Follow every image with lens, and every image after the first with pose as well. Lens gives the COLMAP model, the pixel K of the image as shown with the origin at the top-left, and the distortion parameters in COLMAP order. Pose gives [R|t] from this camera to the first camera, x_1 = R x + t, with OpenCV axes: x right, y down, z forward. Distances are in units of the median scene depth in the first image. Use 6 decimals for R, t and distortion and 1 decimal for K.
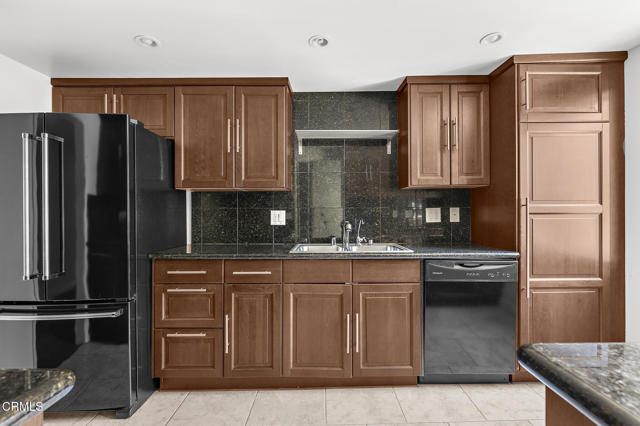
lens RADIAL K [[307.9, 0, 320.0], [0, 307.9, 213.0], [0, 0, 1]] dist [0.000347, 0.000169]
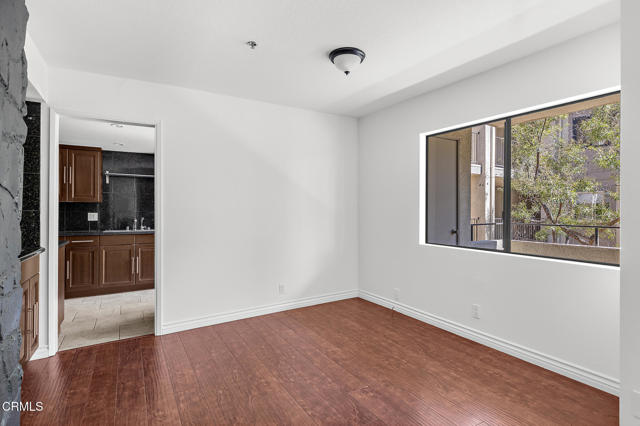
lens RADIAL K [[314.7, 0, 320.0], [0, 314.7, 213.0], [0, 0, 1]] dist [-0.001964, -0.000219]
pose [[0.848893, 0.004383, 0.528547, 0.026781], [-0.000048, 0.999966, -0.008216, 0.009428], [-0.528565, 0.006950, 0.848864, -1.501444]]
